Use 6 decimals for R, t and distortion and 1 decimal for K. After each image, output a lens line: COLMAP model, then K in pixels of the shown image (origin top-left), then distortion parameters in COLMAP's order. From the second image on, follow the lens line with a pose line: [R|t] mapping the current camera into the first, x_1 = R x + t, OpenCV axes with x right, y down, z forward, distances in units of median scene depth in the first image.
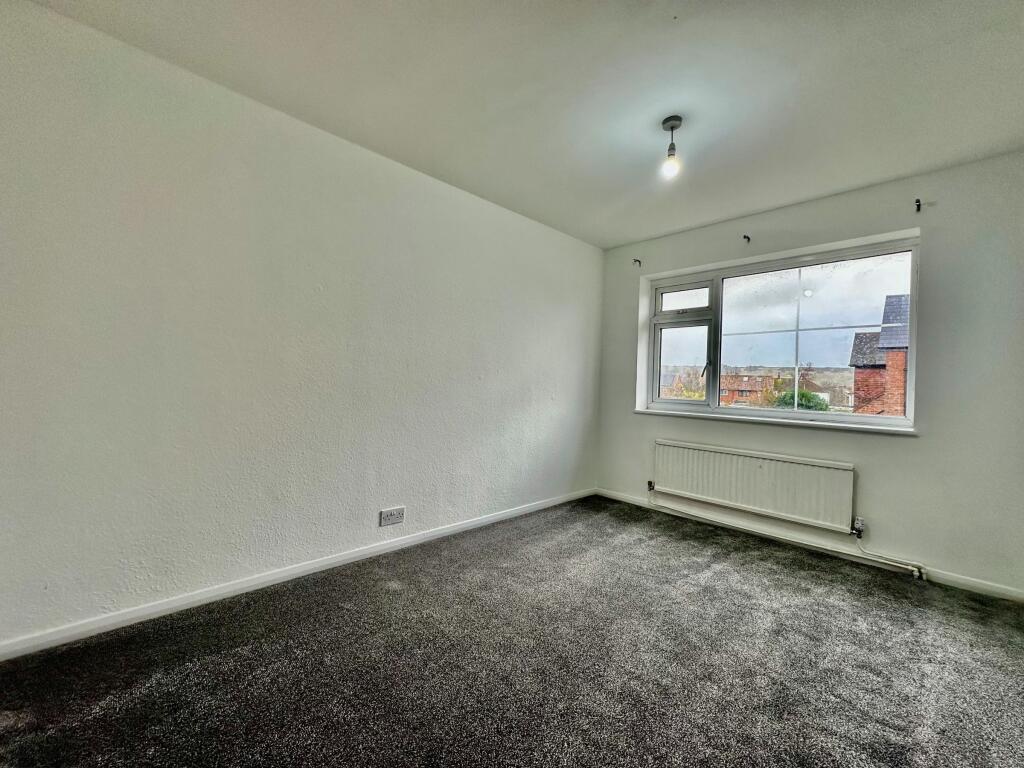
lens RADIAL K [[408.7, 0, 512.5], [0, 408.7, 383.5], [0, 0, 1]] dist [0.000172, 0.000008]
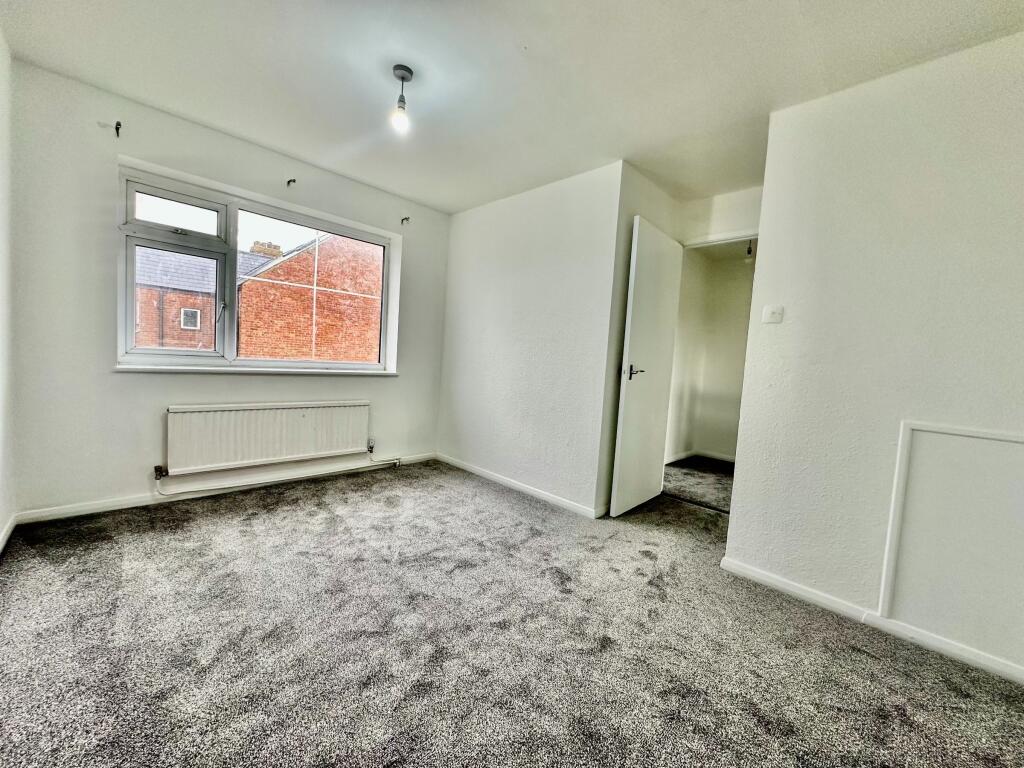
lens RADIAL K [[408.7, 0, 512.4], [0, 408.7, 382.6], [0, 0, 1]] dist [0.000172, 0.000008]
pose [[-0.005175, -0.096899, 0.995281, -0.449798], [-0.064784, 0.993236, 0.096363, -0.017917], [-0.997886, -0.063980, -0.011417, 0.498297]]
